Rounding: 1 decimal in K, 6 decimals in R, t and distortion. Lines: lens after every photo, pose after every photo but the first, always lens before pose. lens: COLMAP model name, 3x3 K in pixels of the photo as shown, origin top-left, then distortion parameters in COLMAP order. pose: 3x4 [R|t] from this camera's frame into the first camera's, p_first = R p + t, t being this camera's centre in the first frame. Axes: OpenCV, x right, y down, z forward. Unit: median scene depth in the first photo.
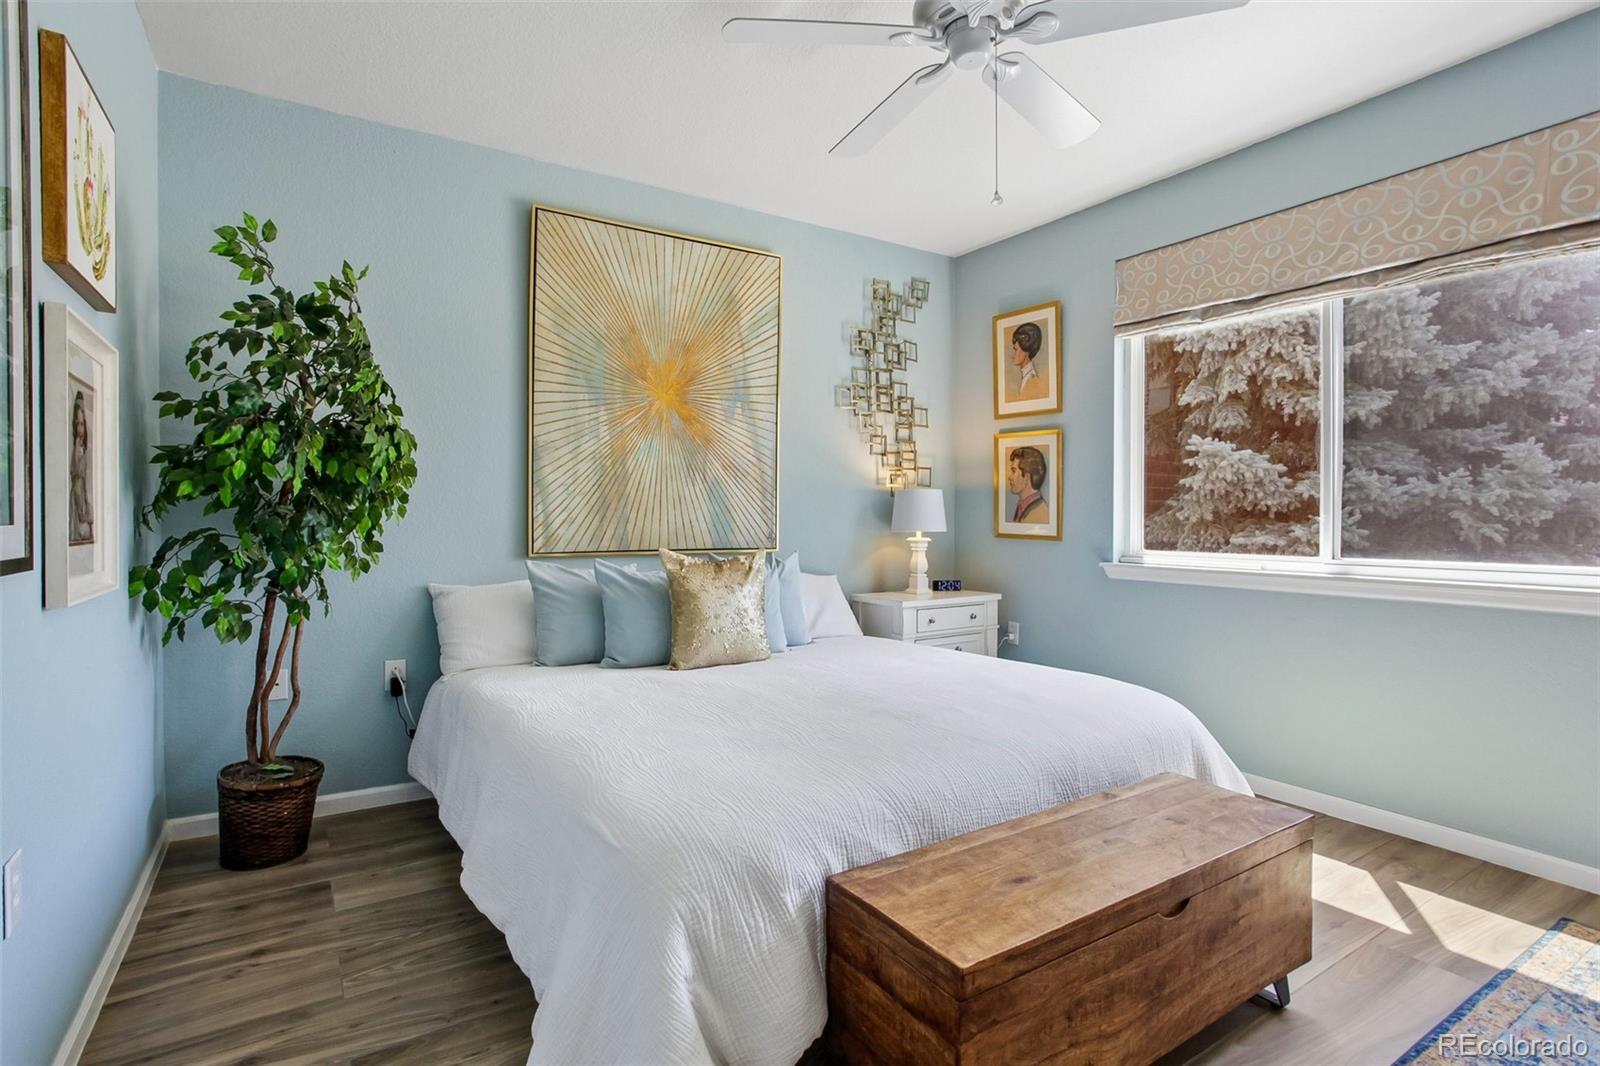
lens RADIAL K [[790.3, 0, 795.1], [0, 790.3, 524.8], [0, 0, 1]] dist [-0.050496, 0.025963]
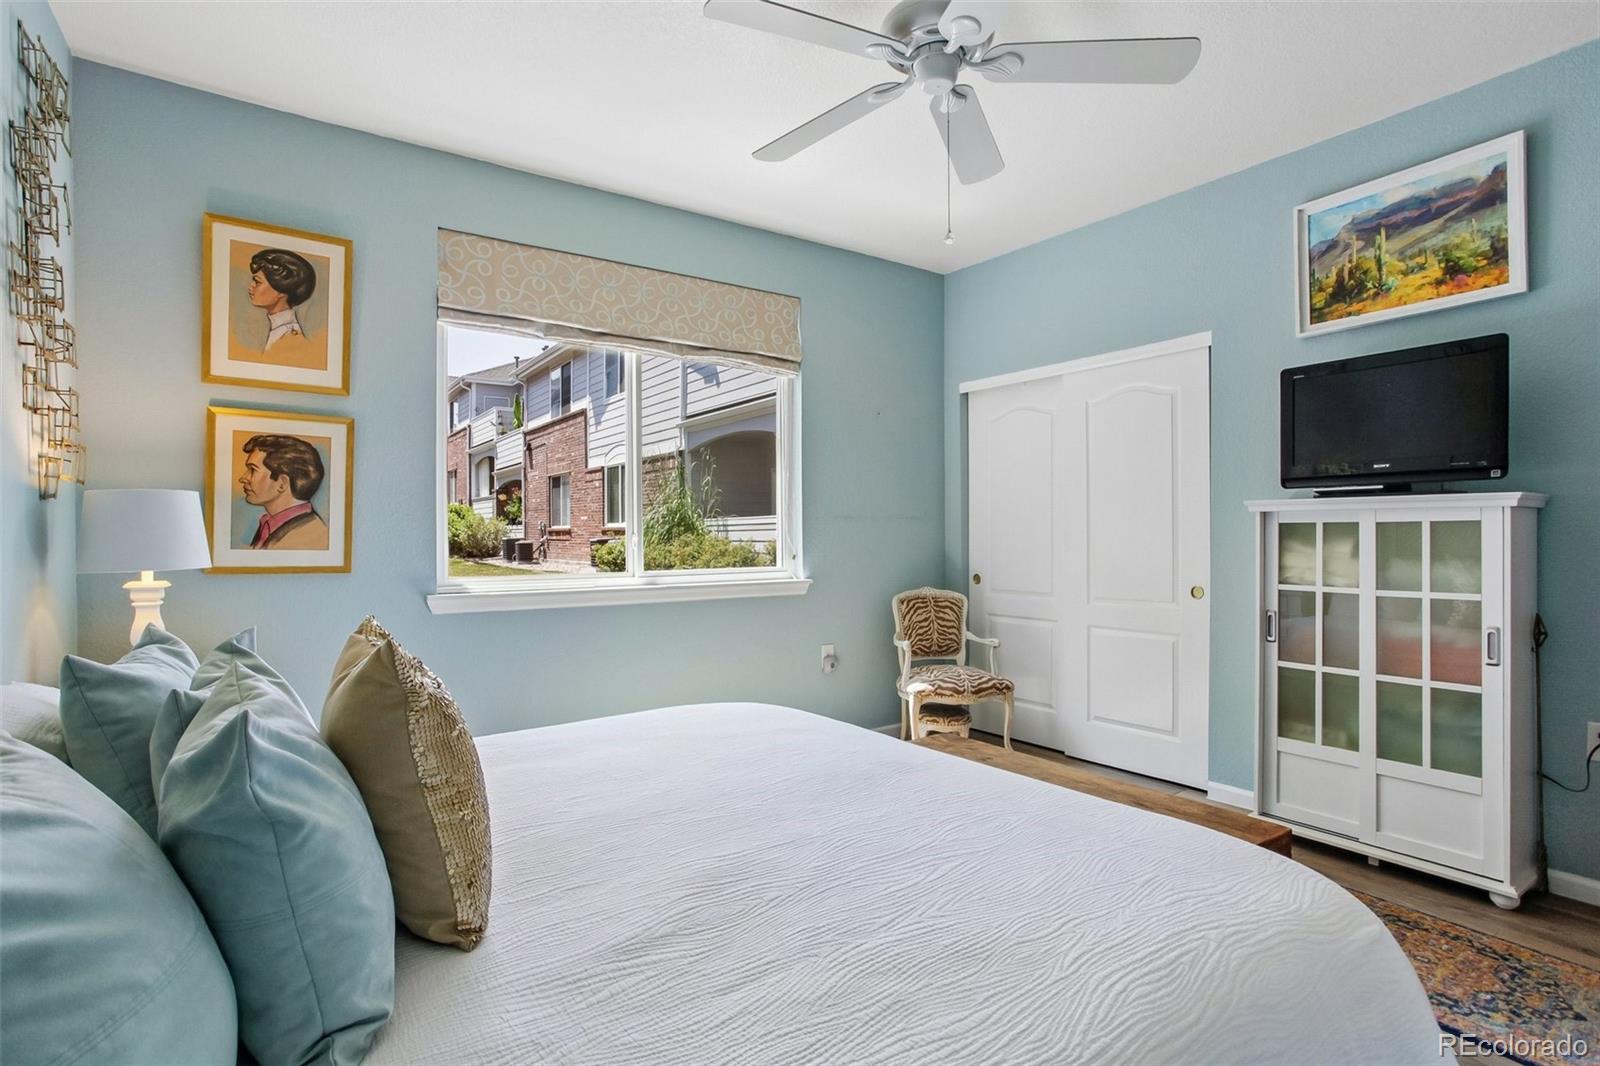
lens RADIAL K [[790.3, 0, 793.6], [0, 790.3, 534.9], [0, 0, 1]] dist [-0.050496, 0.025963]
pose [[-0.032541, -0.002343, 0.999468, -0.420188], [0.014844, 0.999886, 0.002827, -0.011168], [-0.999360, 0.014928, -0.032503, 0.655929]]
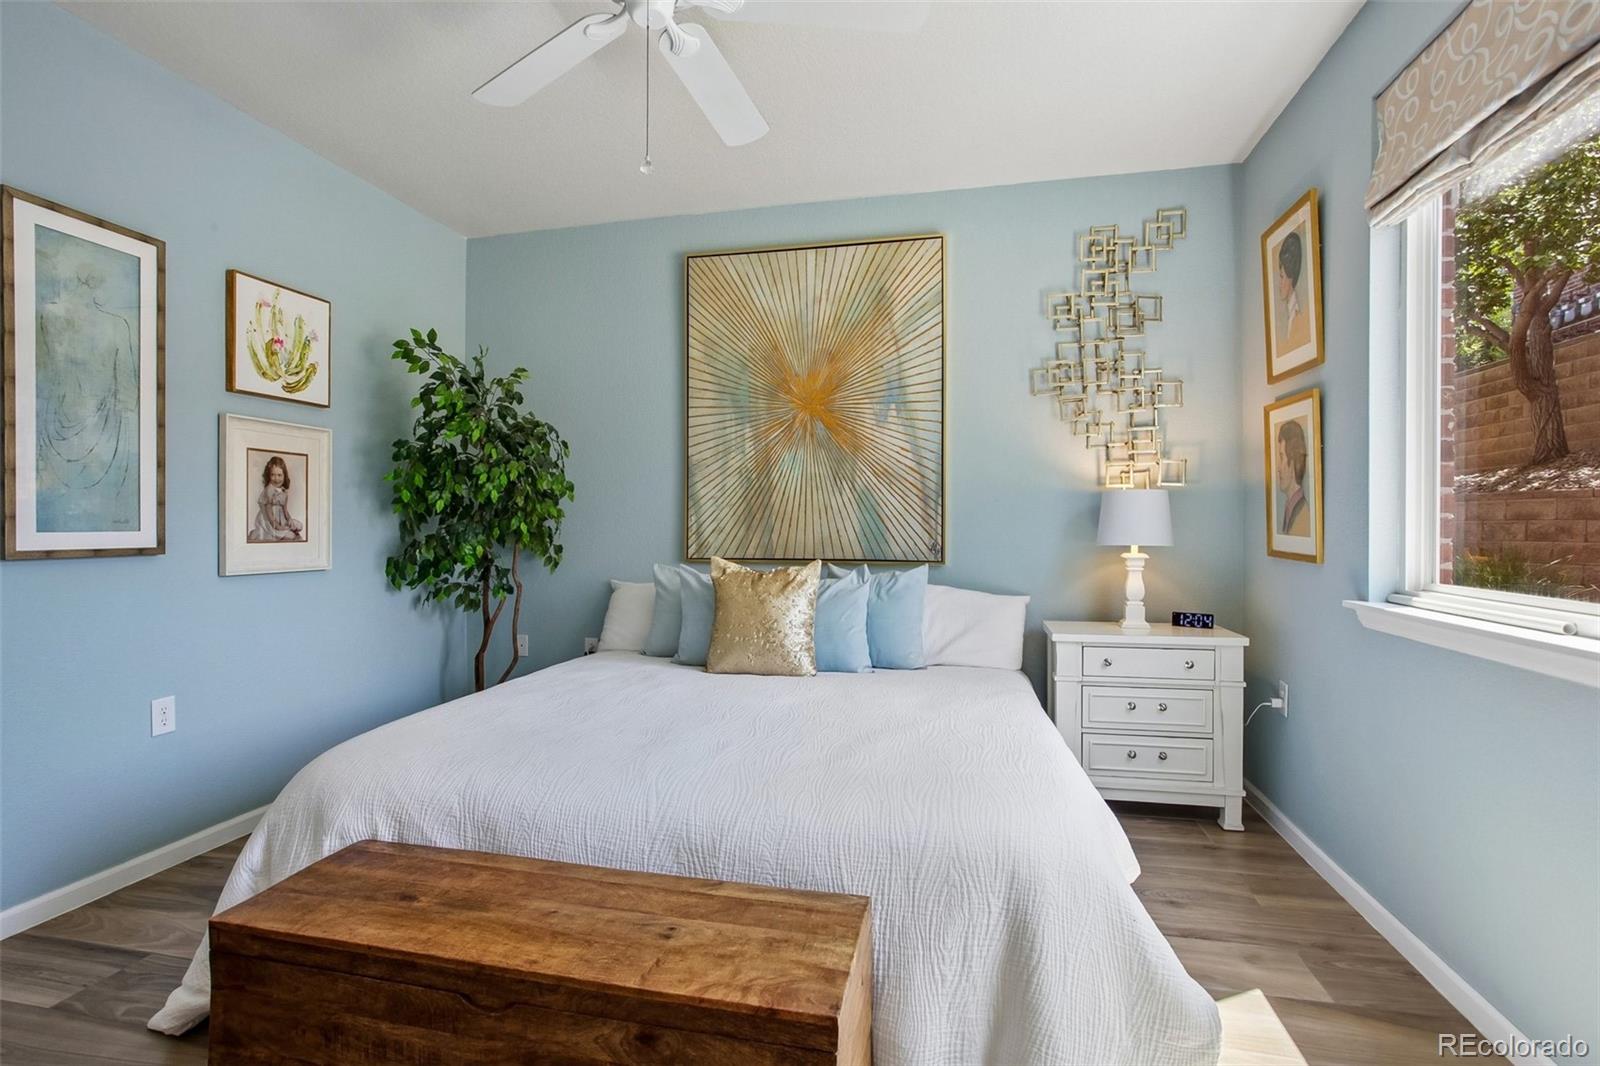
lens RADIAL K [[790.3, 0, 786.8], [0, 790.3, 532.1], [0, 0, 1]] dist [-0.050496, 0.025963]
pose [[0.693537, 0.004678, -0.720406, 0.525159], [-0.006083, 0.999981, 0.000637, -0.002938], [0.720395, 0.003940, 0.693553, 0.265145]]
